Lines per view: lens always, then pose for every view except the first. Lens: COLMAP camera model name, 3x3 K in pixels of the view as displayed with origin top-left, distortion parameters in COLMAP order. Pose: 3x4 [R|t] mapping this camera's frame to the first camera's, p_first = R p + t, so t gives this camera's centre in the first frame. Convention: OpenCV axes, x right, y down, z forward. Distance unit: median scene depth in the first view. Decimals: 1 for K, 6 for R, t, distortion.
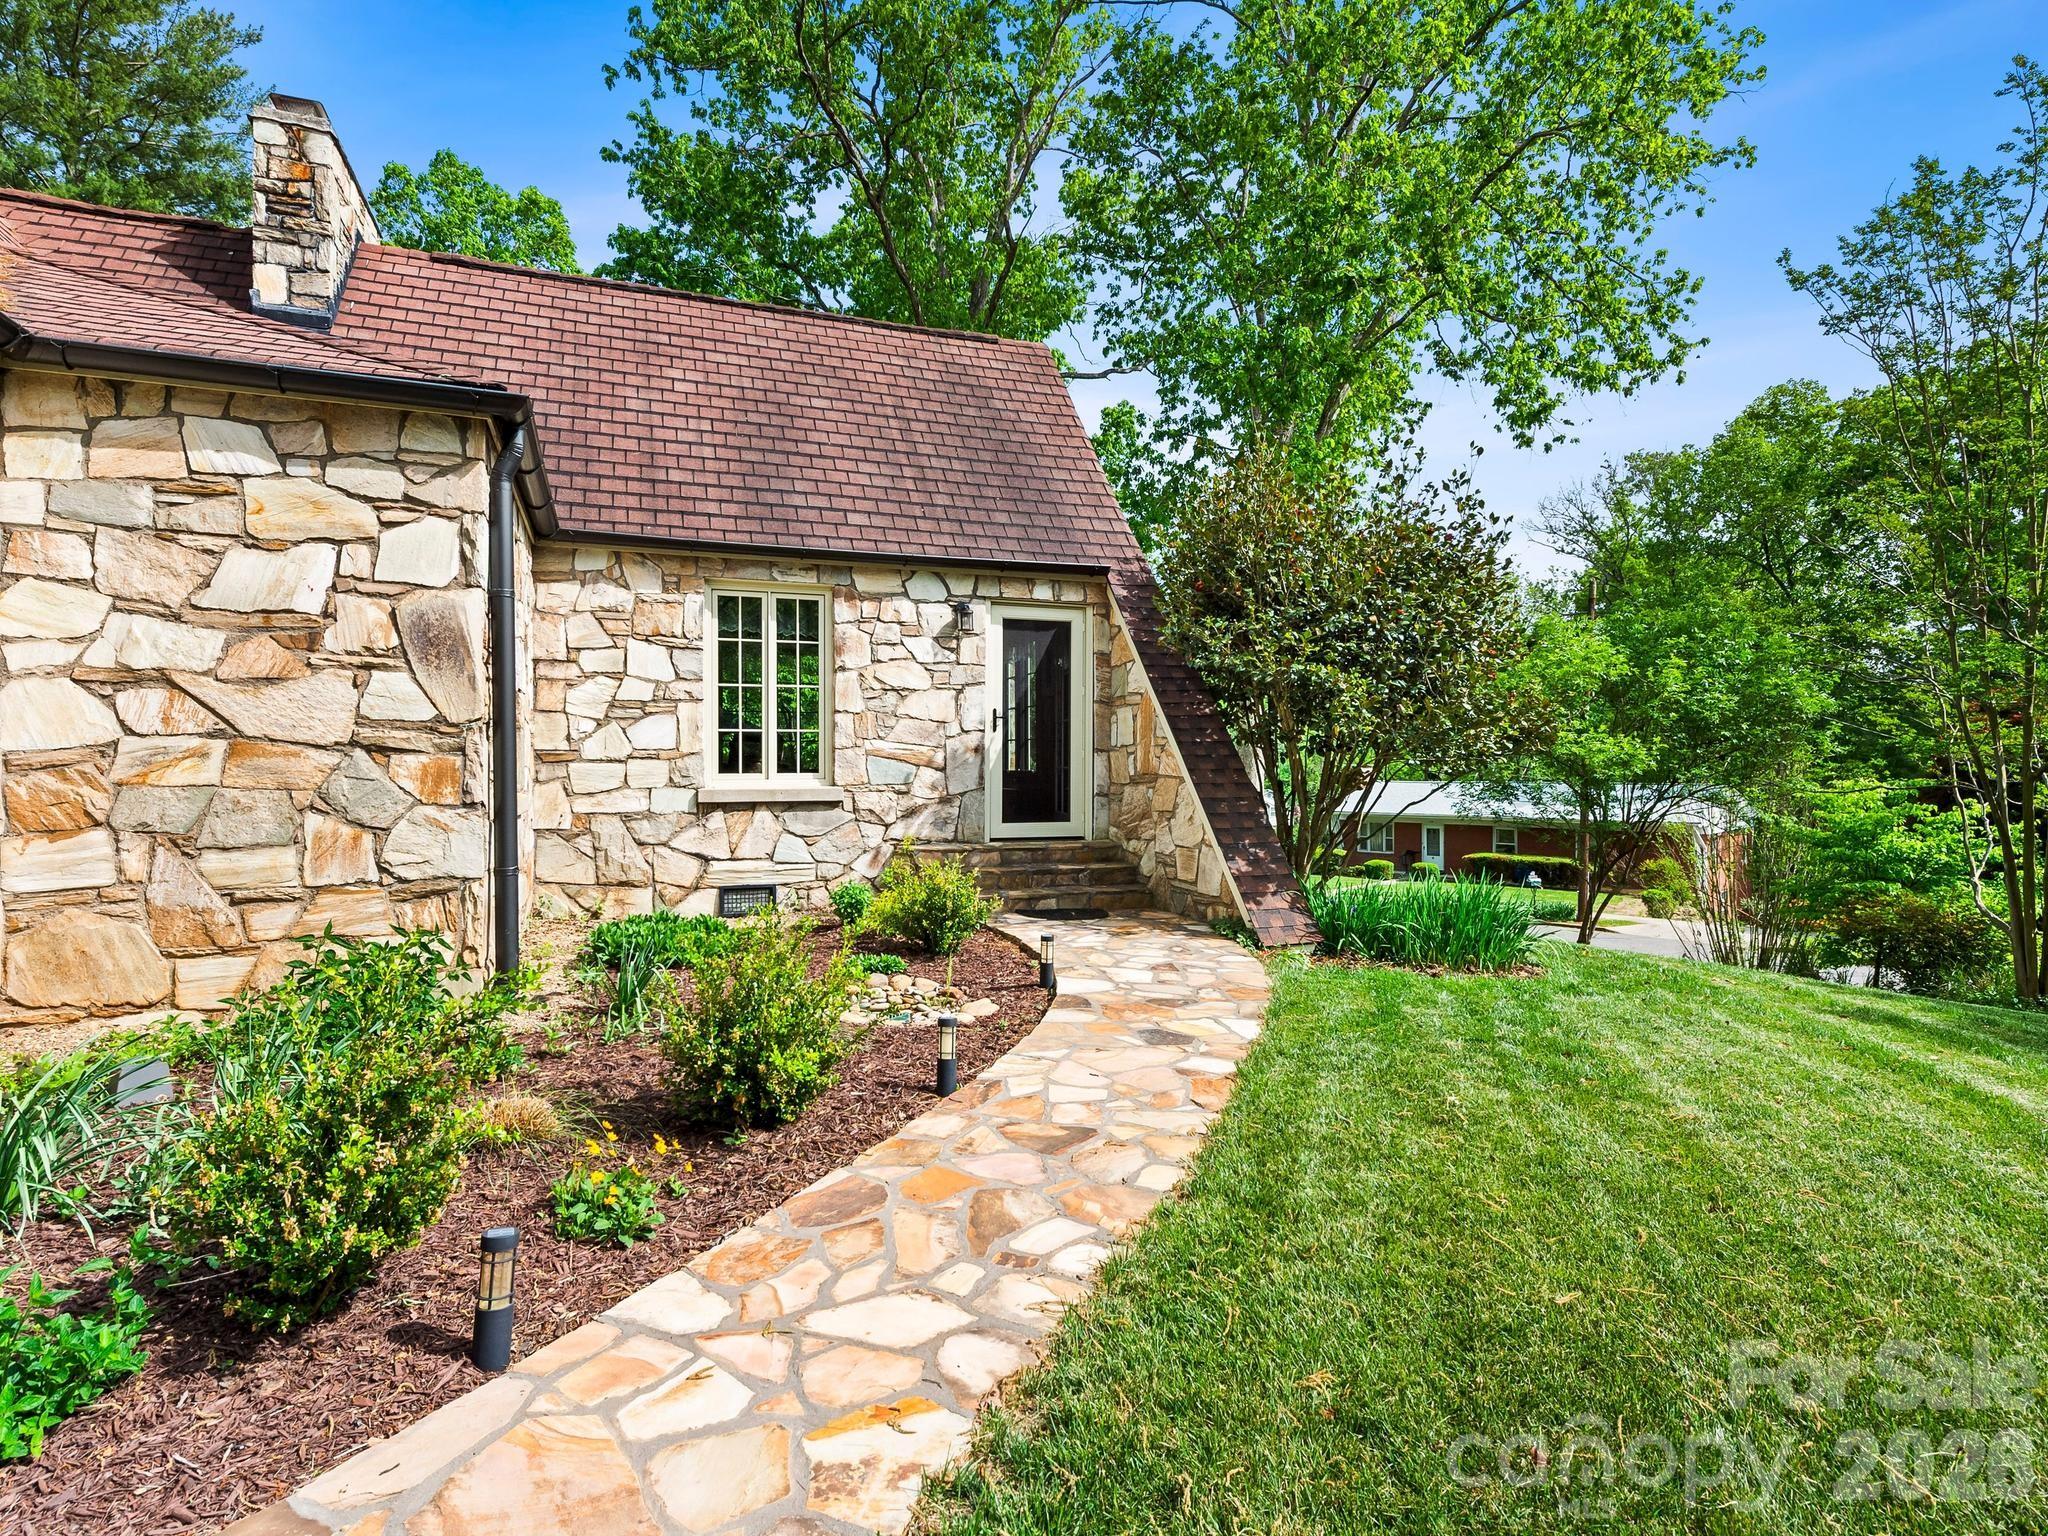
lens RADIAL K [[1100.0, 0, 1035.5], [0, 1100.0, 757.6], [0, 0, 1]] dist [0.017822, -0.010008]
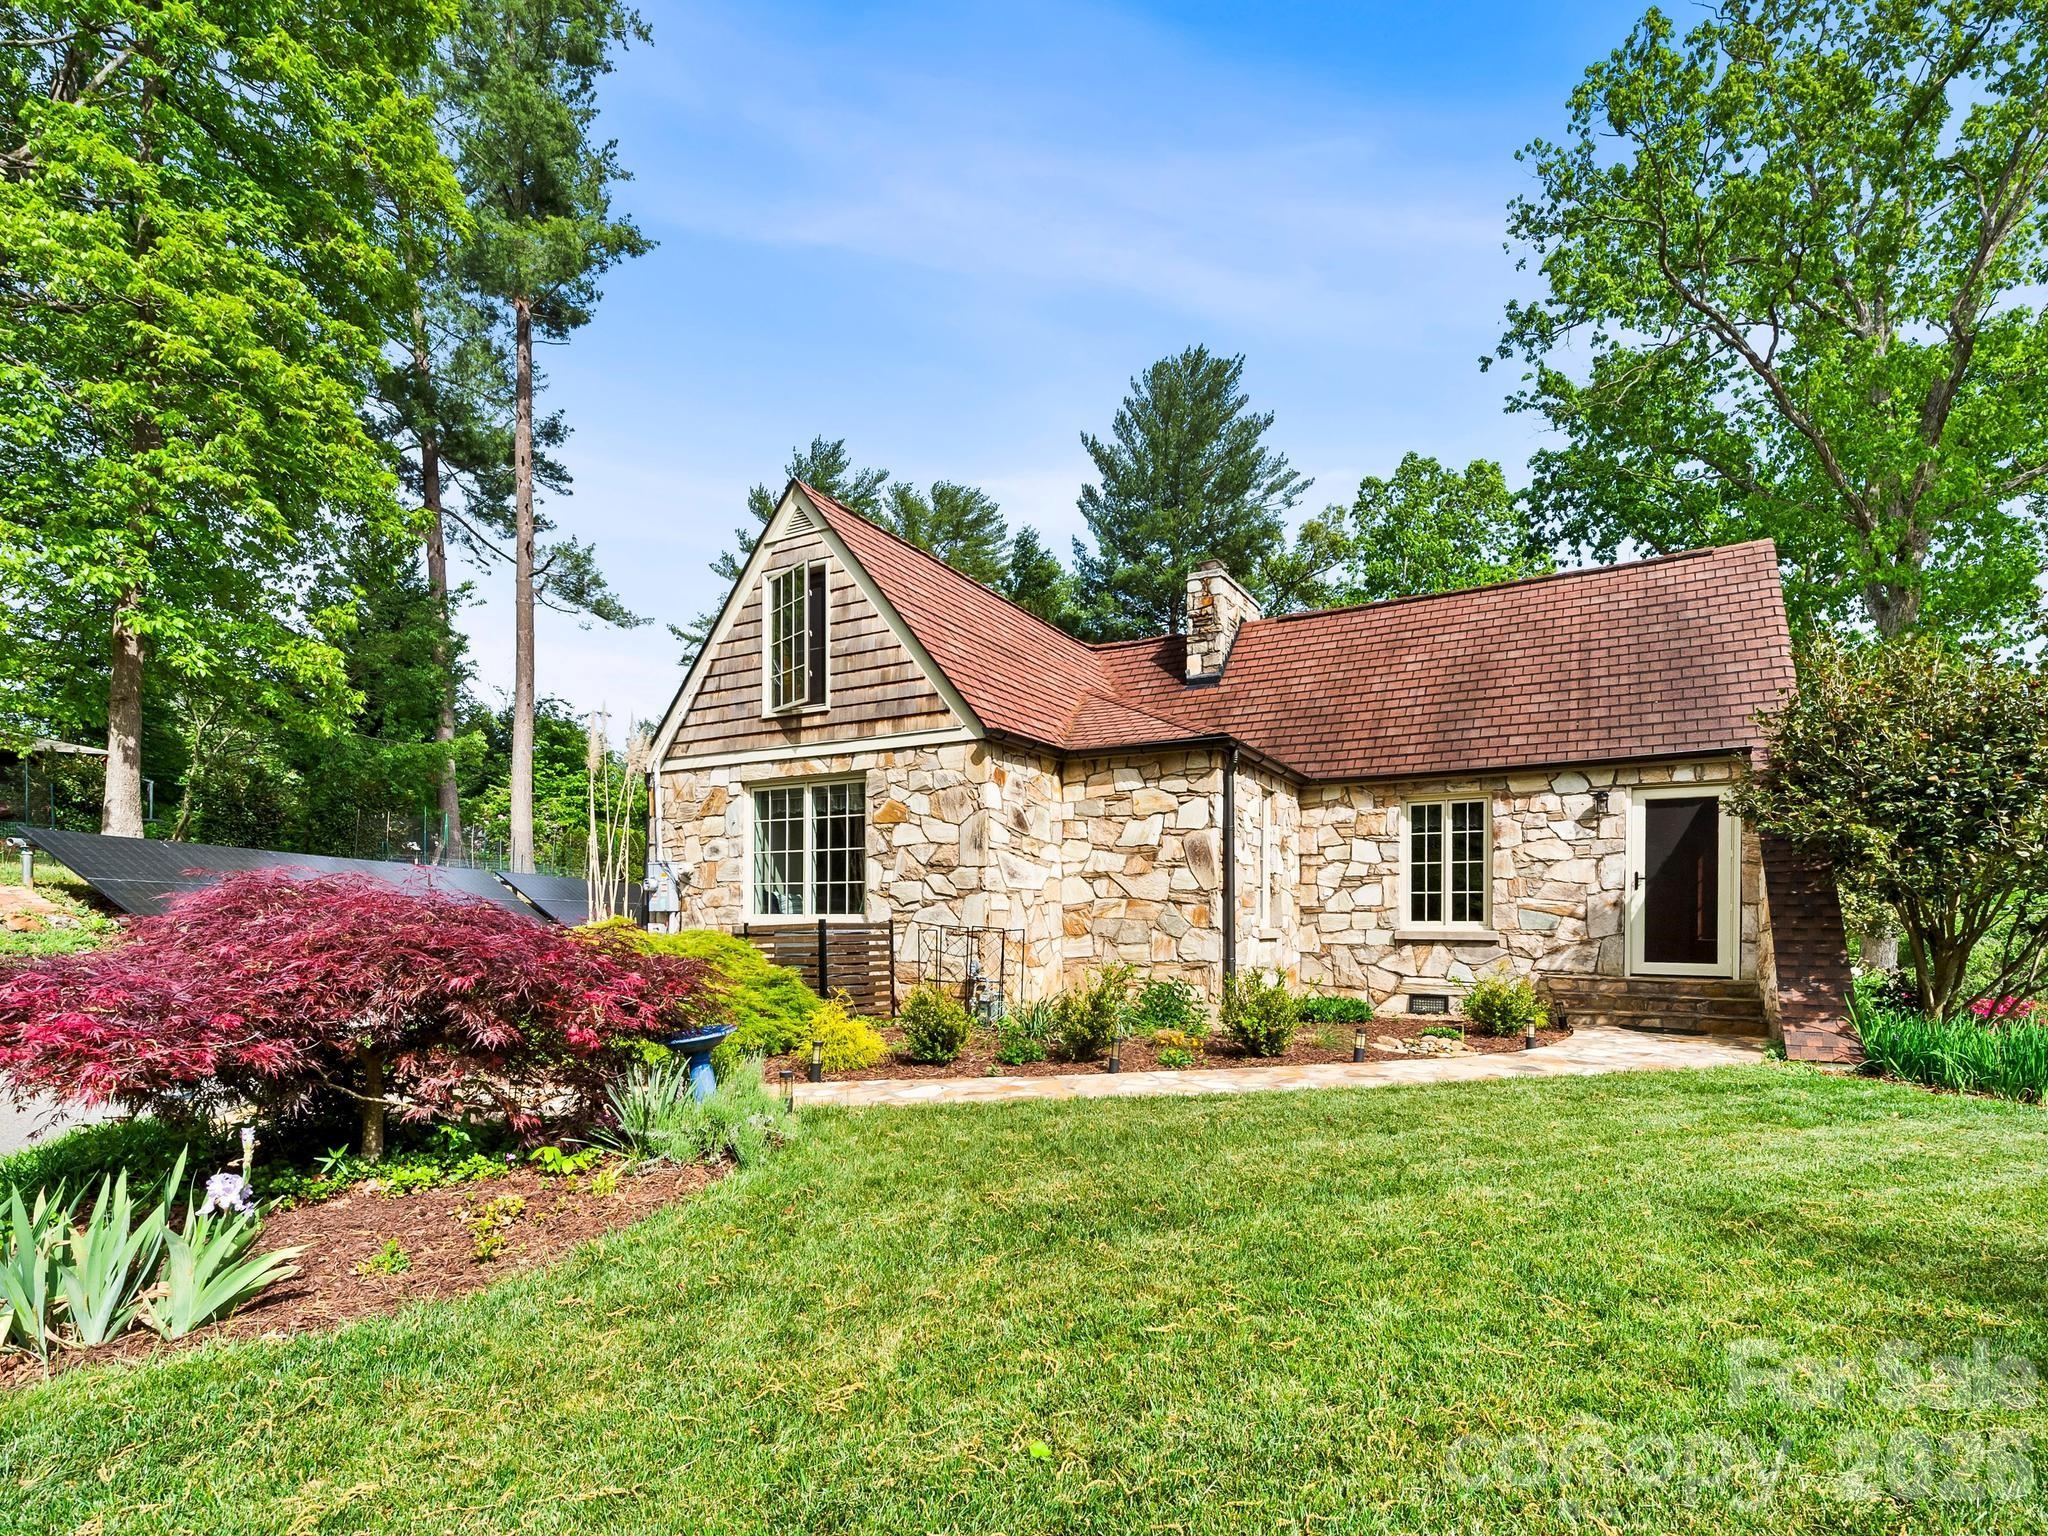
lens RADIAL K [[993.4, 0, 977.1], [0, 993.4, 870.0], [0, 0, 1]] dist [0.003393, 0.000499]
pose [[0.594340, -0.040770, -0.803180, 0.468614], [-0.006804, 0.998424, -0.055715, 0.024648], [0.804185, 0.038579, 0.593126, -0.317062]]
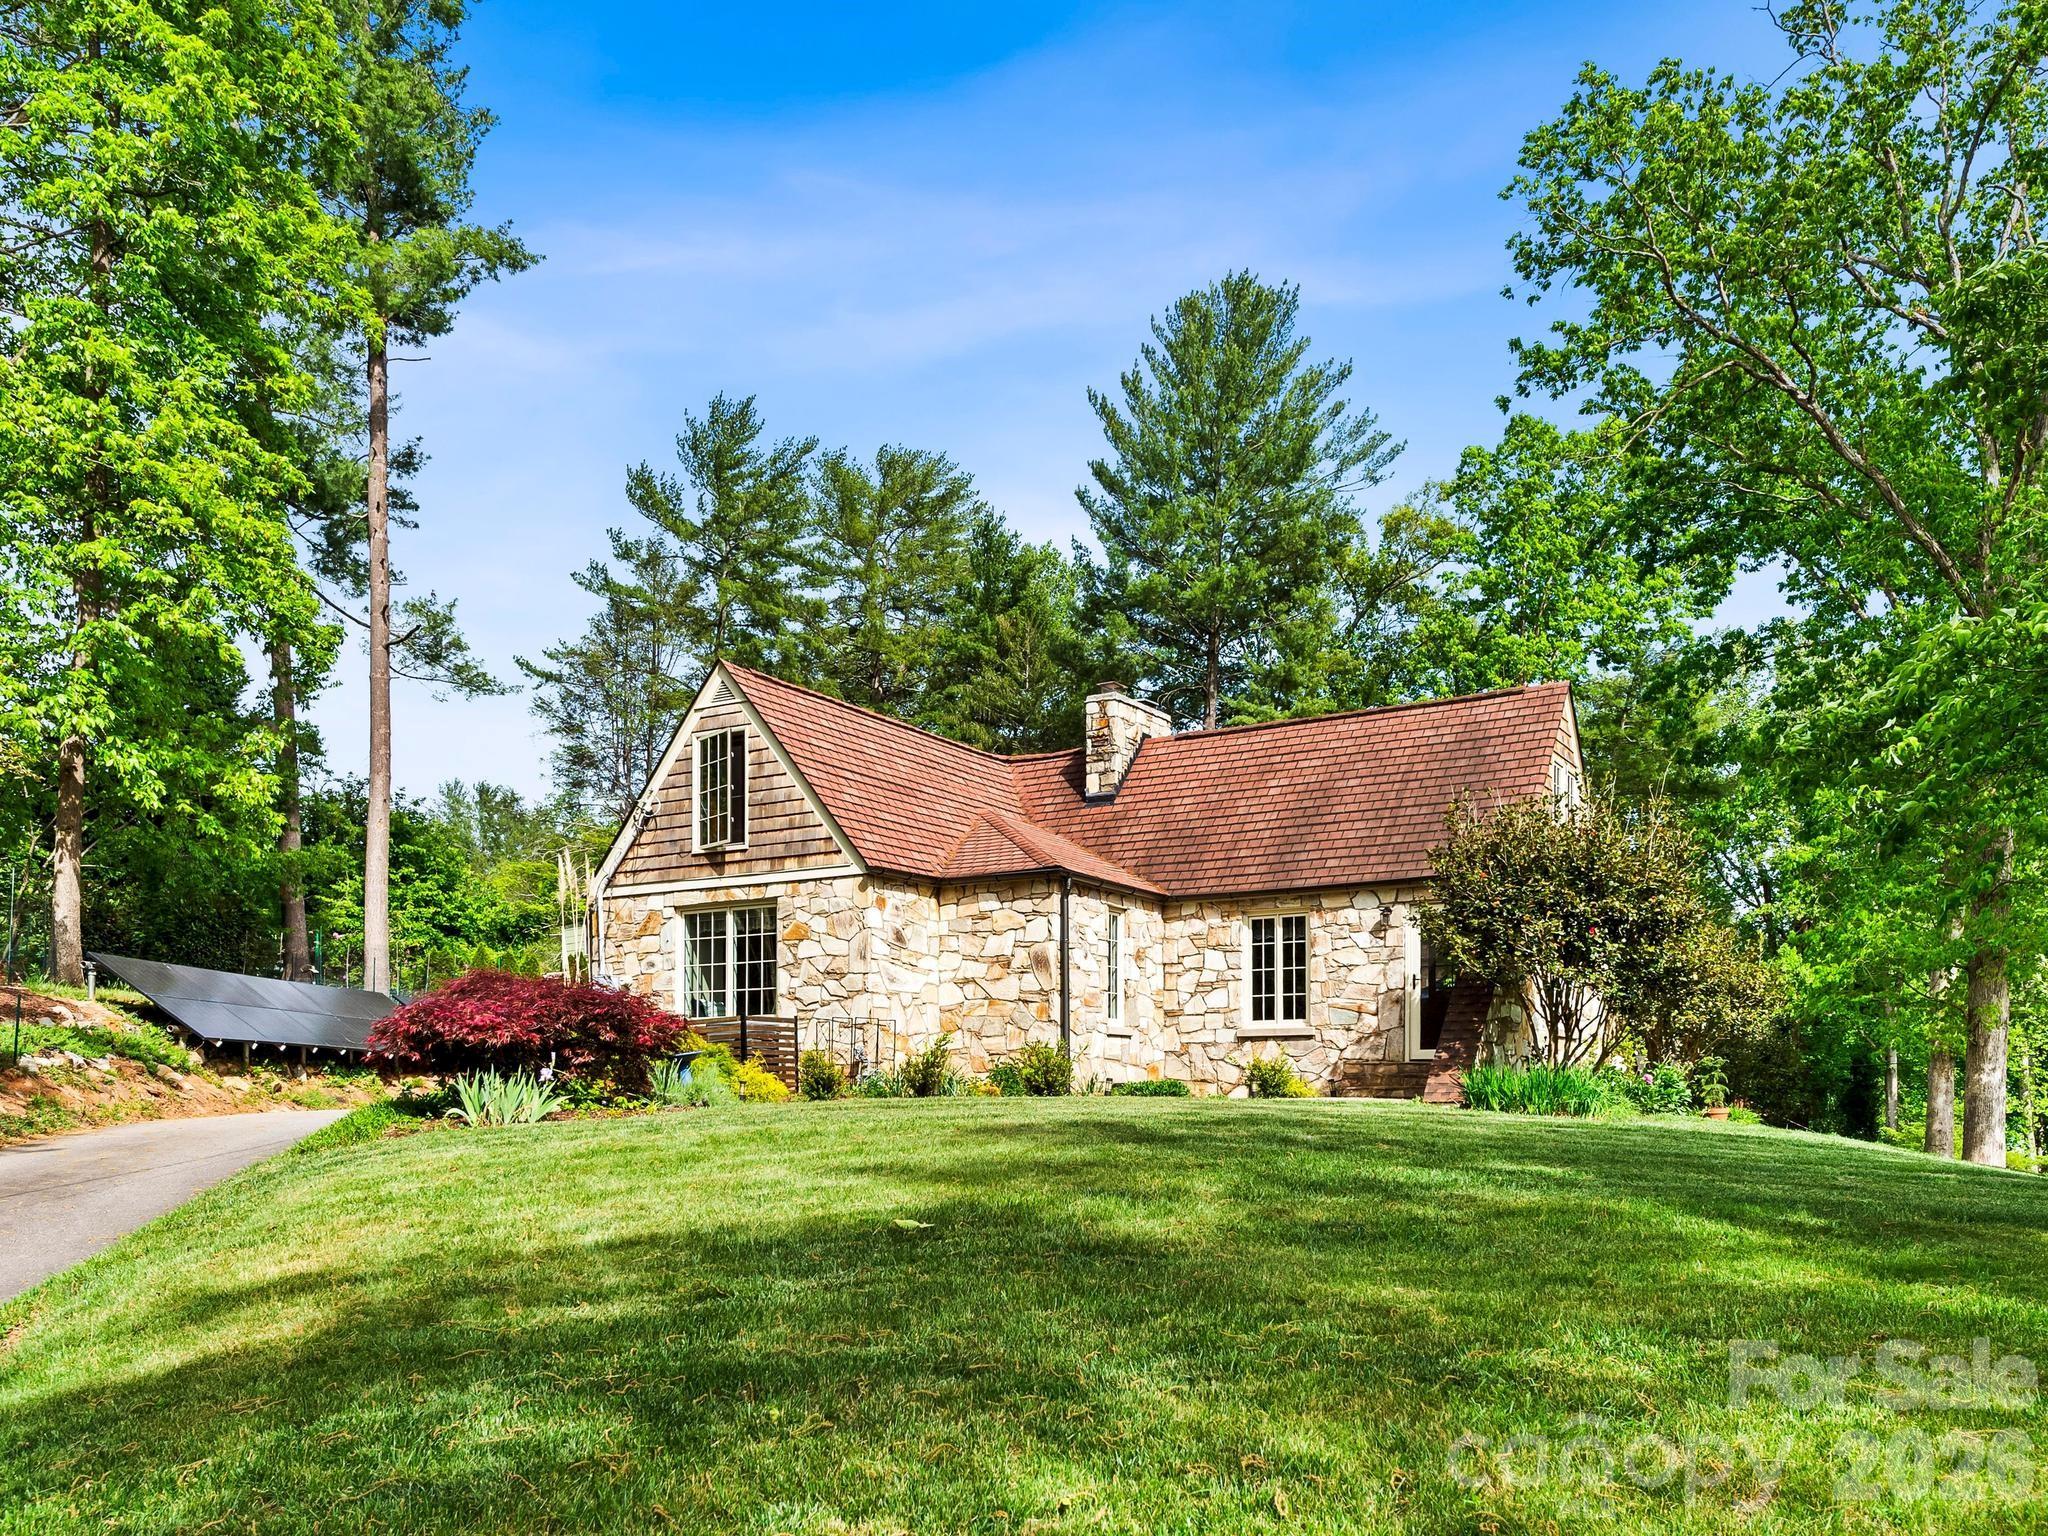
lens RADIAL K [[1662.1, 0, 857.5], [0, 1662.1, 776.3], [0, 0, 1]] dist [-0.010166, -0.000789]
pose [[0.534388, -0.163195, -0.829335, 1.629865], [-0.003681, 0.980725, -0.195357, 0.151202], [0.845232, 0.107450, 0.523487, -0.961535]]
